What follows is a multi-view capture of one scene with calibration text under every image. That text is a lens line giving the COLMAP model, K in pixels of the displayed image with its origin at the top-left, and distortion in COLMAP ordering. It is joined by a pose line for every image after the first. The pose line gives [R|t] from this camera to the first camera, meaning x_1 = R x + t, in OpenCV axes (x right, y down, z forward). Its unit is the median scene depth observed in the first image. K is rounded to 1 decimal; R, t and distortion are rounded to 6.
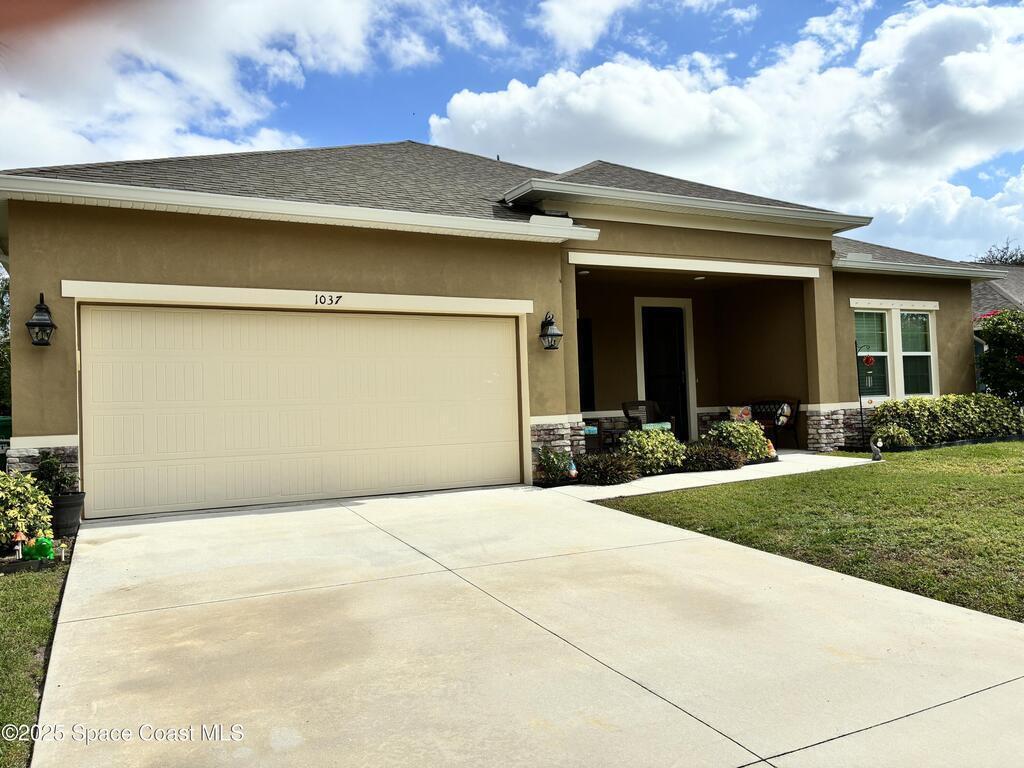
lens RADIAL K [[780.4, 0, 513.4], [0, 780.4, 382.2], [0, 0, 1]] dist [0.032469, -0.025174]
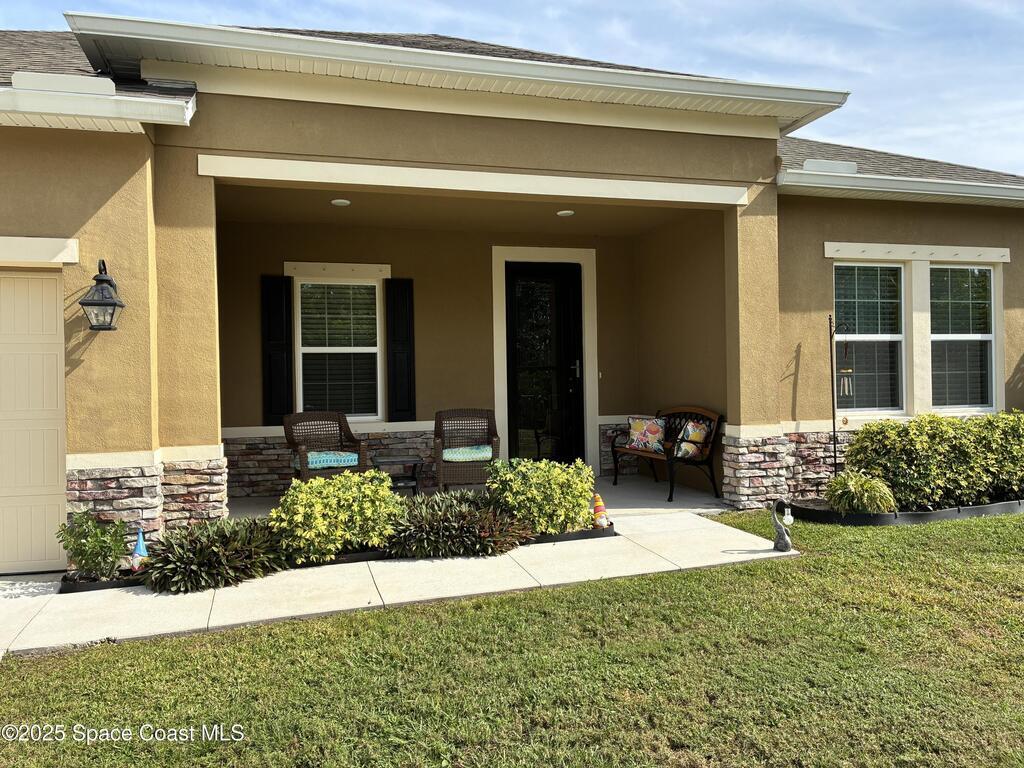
lens RADIAL K [[780.4, 0, 508.7], [0, 780.4, 384.2], [0, 0, 1]] dist [0.032469, -0.025174]
pose [[0.981303, 0.020398, -0.191384, 0.330264], [-0.012234, 0.998968, 0.043744, -0.025525], [0.192079, -0.040585, 0.980540, 0.400630]]
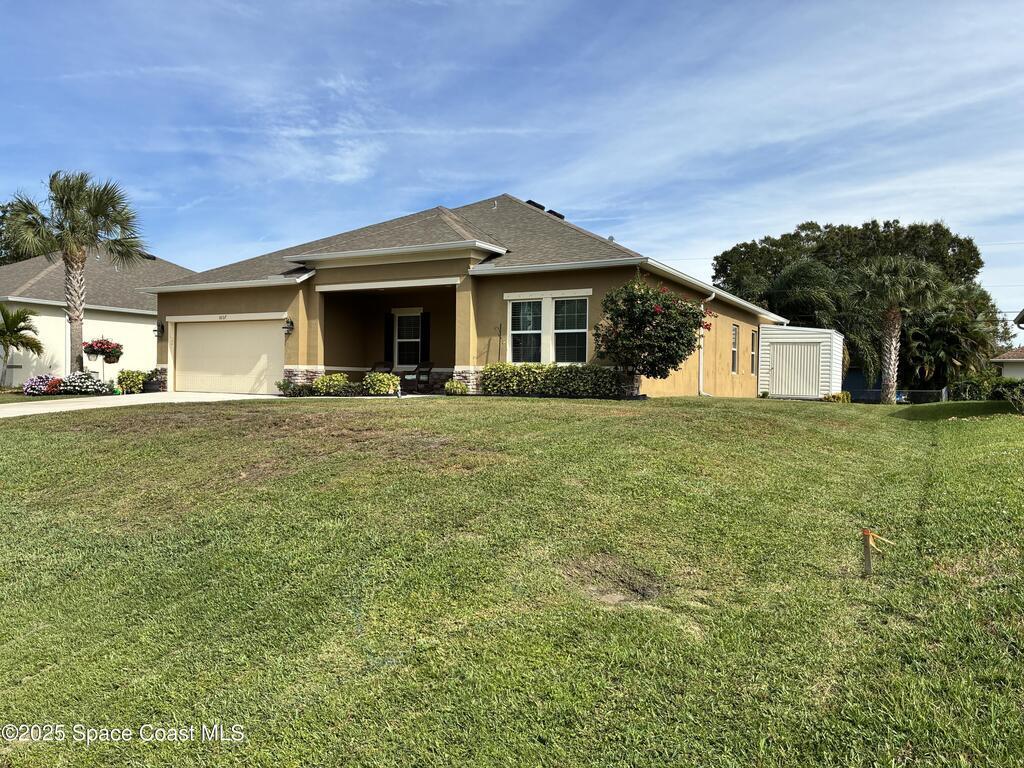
lens RADIAL K [[780.4, 0, 508.6], [0, 780.4, 385.0], [0, 0, 1]] dist [0.032469, -0.025174]
pose [[0.546346, 0.046303, -0.836279, 1.720476], [-0.009141, 0.998741, 0.049326, -0.011702], [0.837510, -0.019304, 0.546082, 0.245105]]
